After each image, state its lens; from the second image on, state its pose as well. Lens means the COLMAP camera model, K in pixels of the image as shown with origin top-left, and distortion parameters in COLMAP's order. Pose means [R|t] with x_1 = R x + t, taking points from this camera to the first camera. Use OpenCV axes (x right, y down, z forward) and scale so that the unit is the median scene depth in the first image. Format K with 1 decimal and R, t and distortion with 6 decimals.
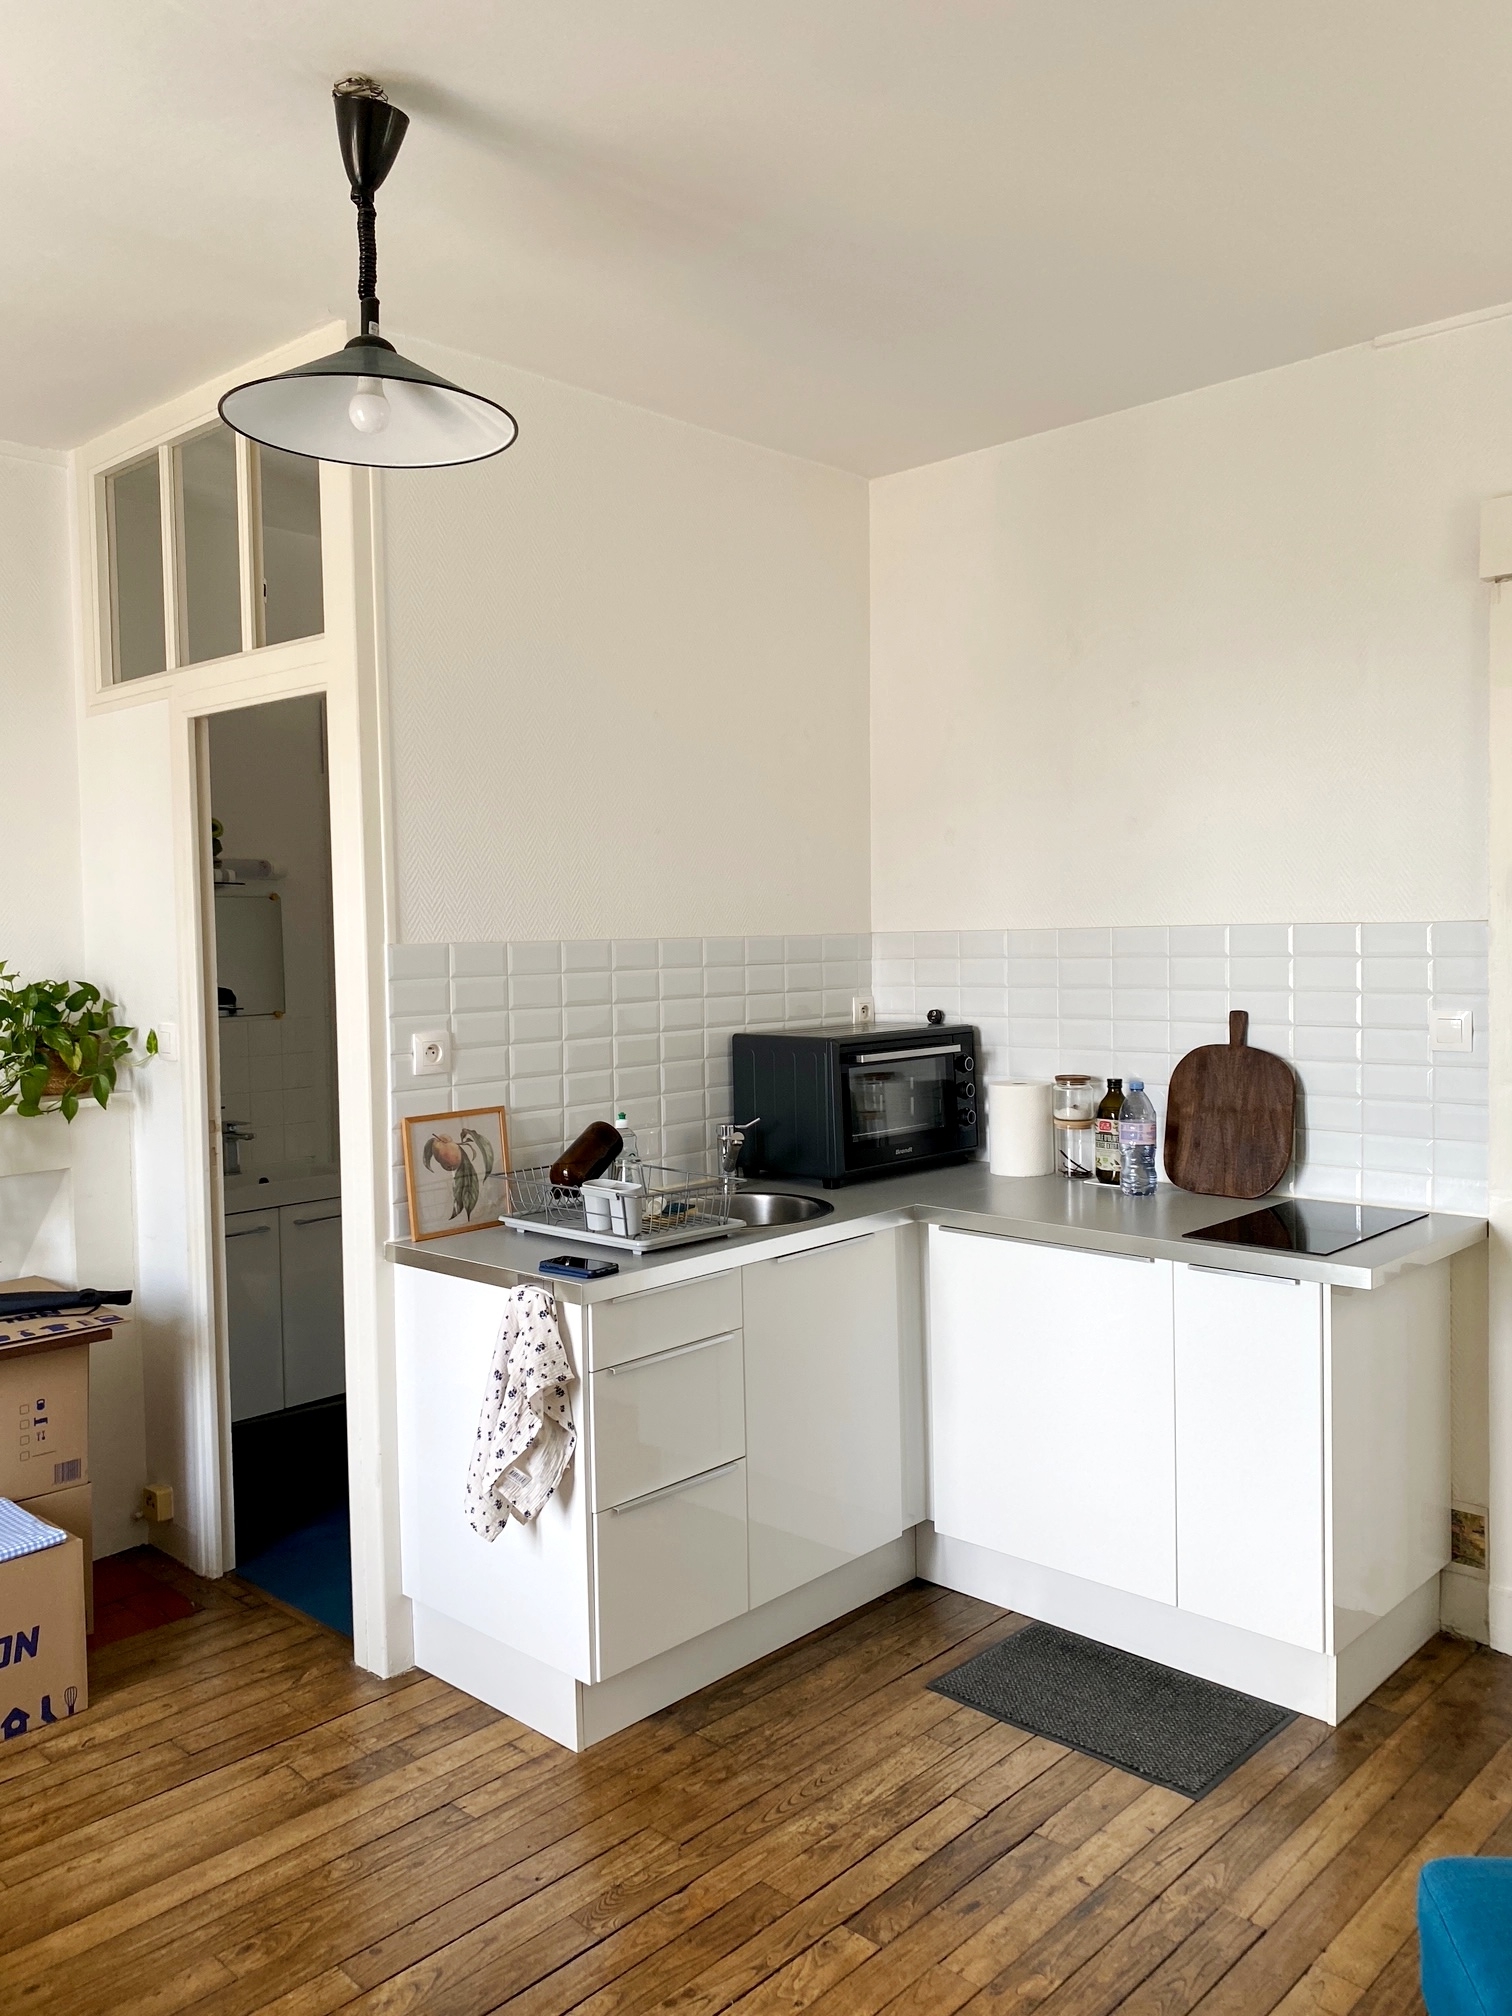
lens RADIAL K [[1555.6, 0, 734.7], [0, 1555.6, 1018.2], [0, 0, 1]] dist [0.044113, -0.027498]
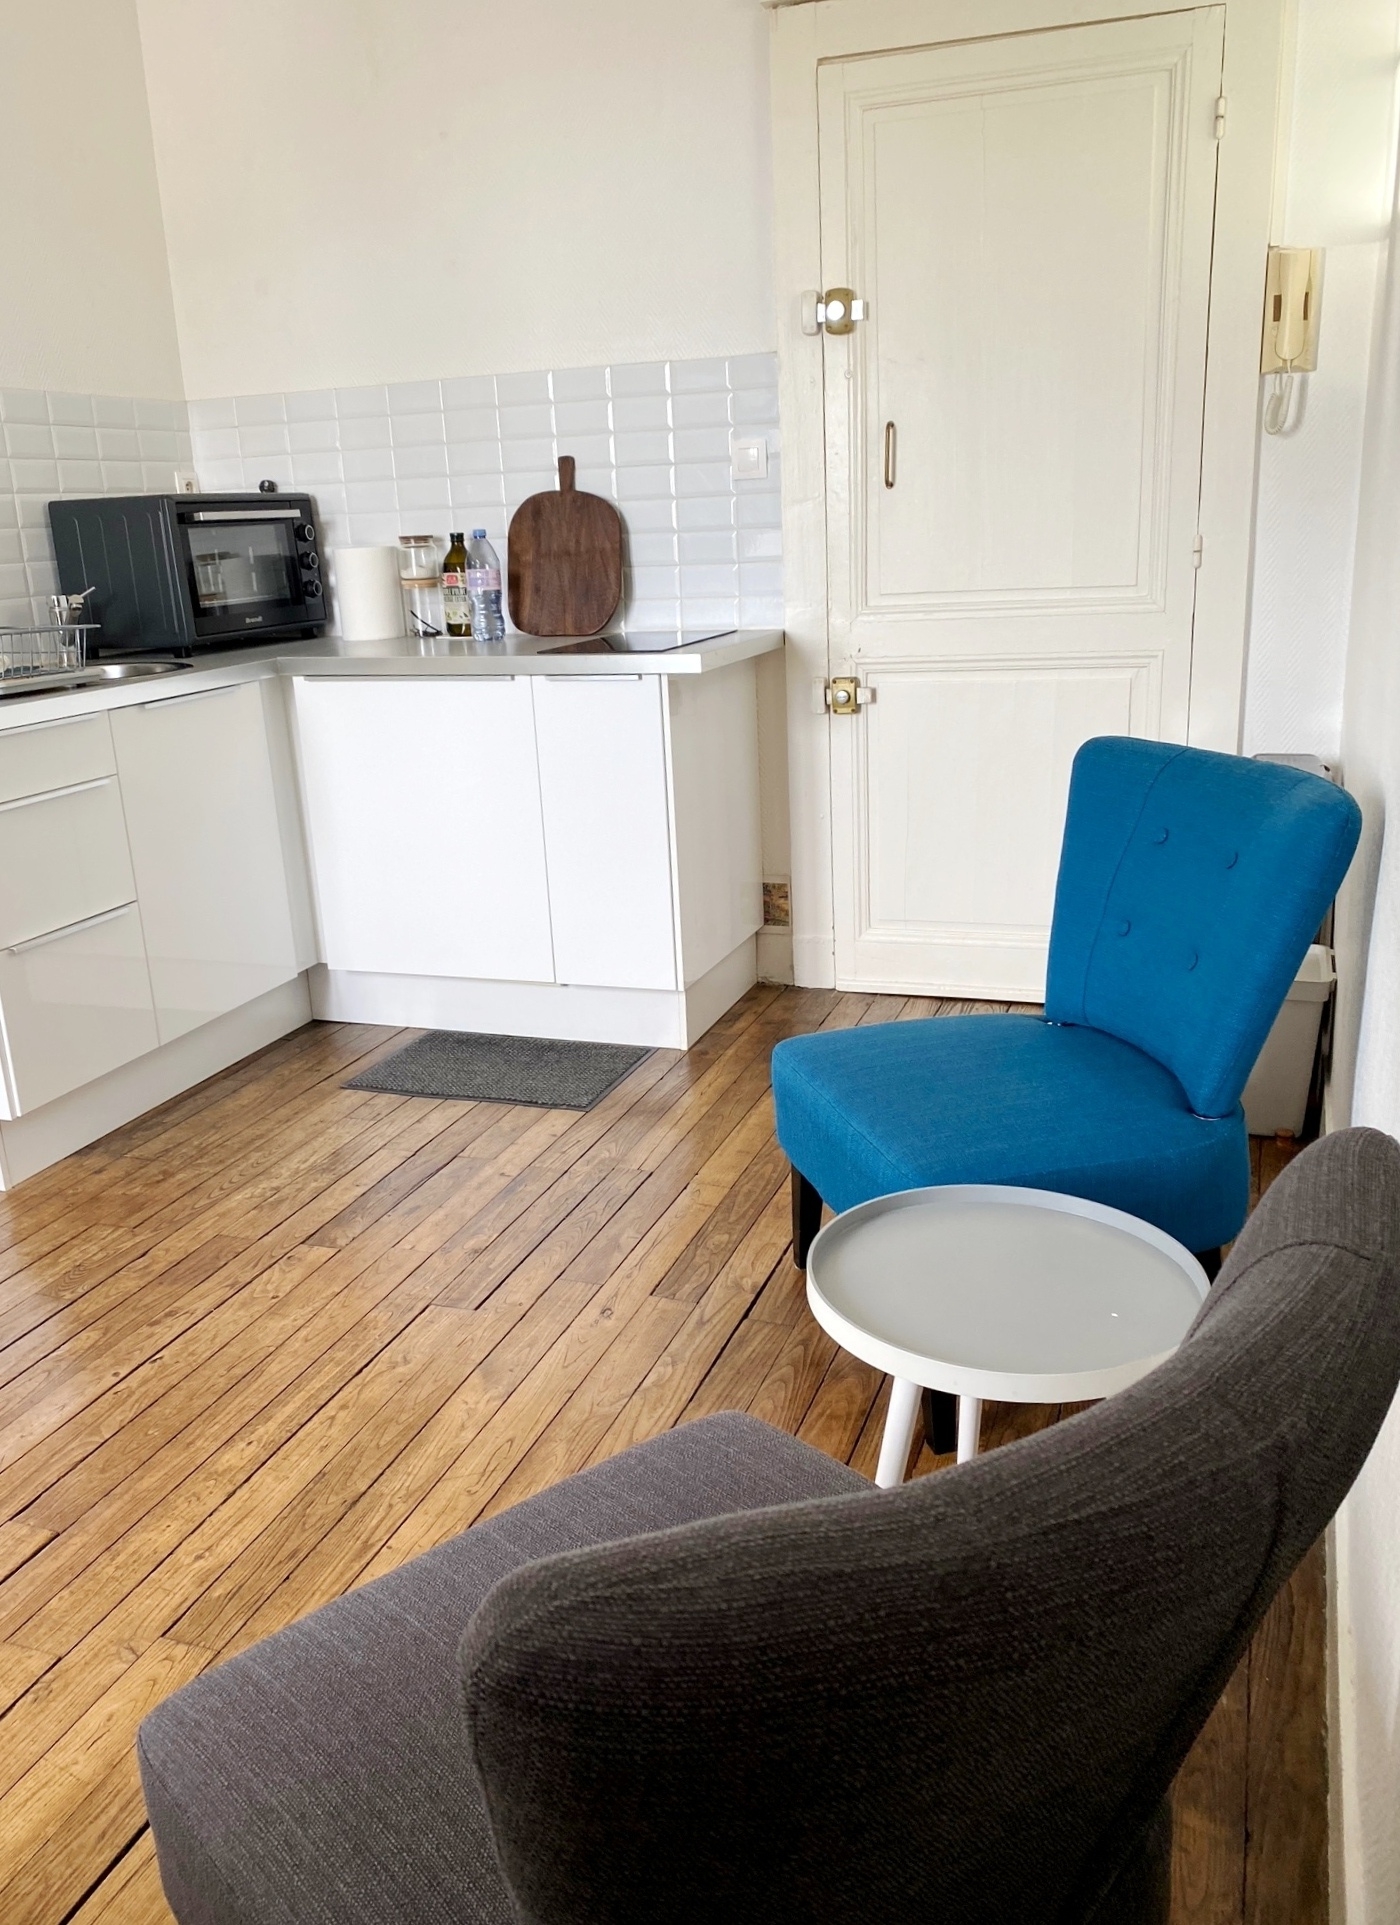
lens RADIAL K [[1556.2, 0, 692.3], [0, 1556.2, 955.4], [0, 0, 1]] dist [0.025306, -0.006524]
pose [[0.913227, -0.130915, 0.385846, -0.056083], [0.046567, 0.974306, 0.220360, 0.104197], [-0.404780, -0.183271, 0.895860, -0.046222]]
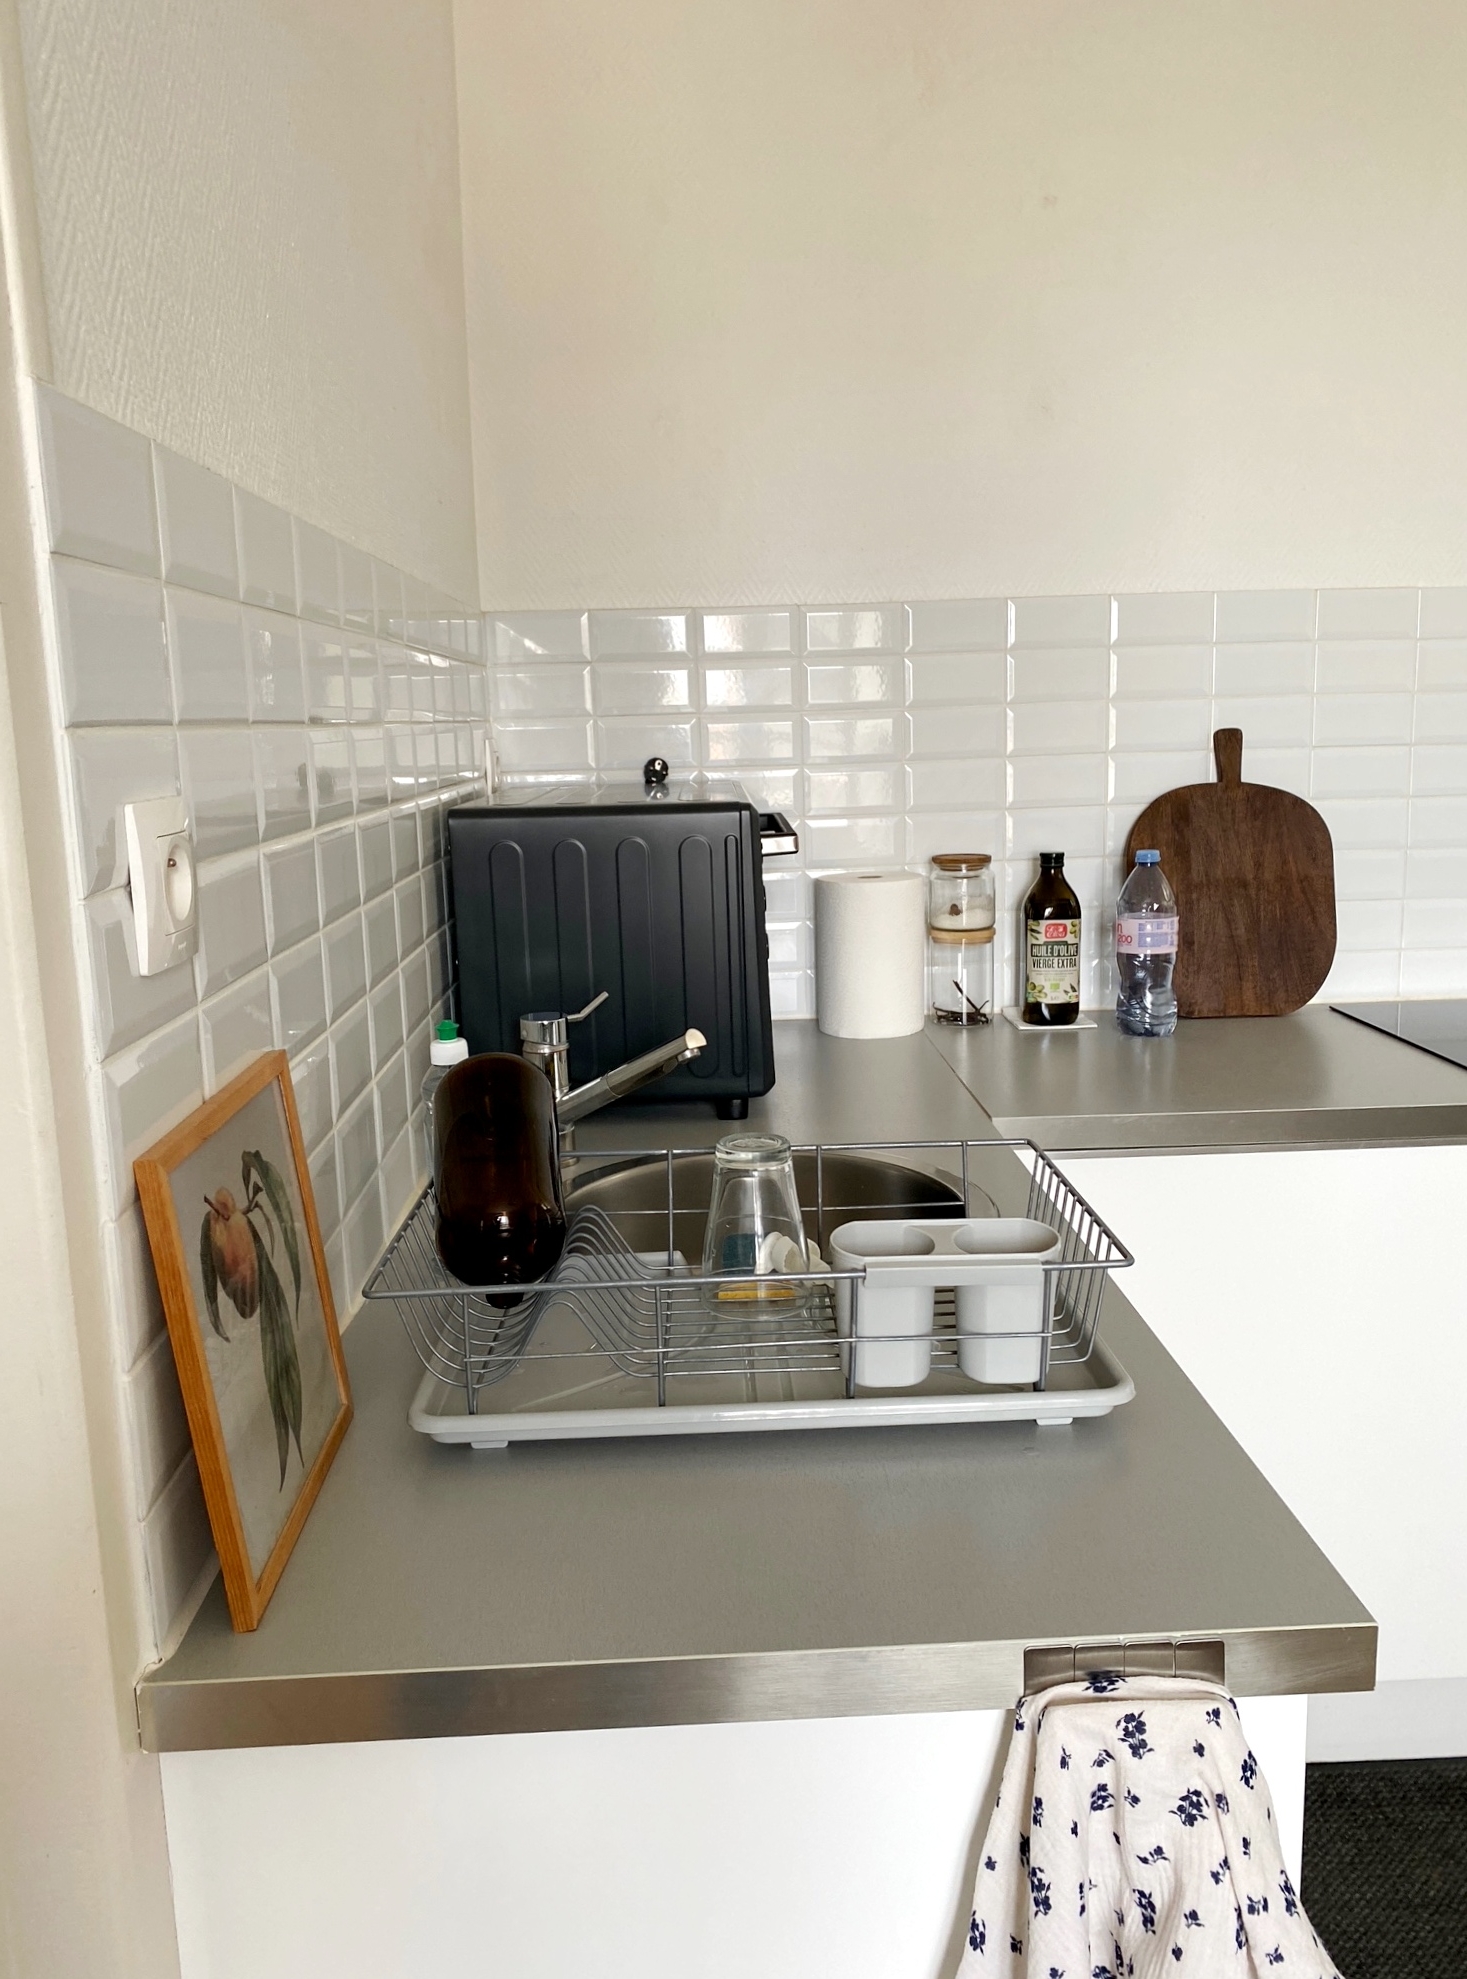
lens RADIAL K [[1527.1, 0, 722.1], [0, 1527.1, 988.4], [0, 0, 1]] dist [0.044113, -0.027498]
pose [[0.699207, -0.124630, 0.703973, -0.307091], [0.058941, 0.991385, 0.116971, 0.016274], [-0.712486, -0.040294, 0.700528, 0.768618]]
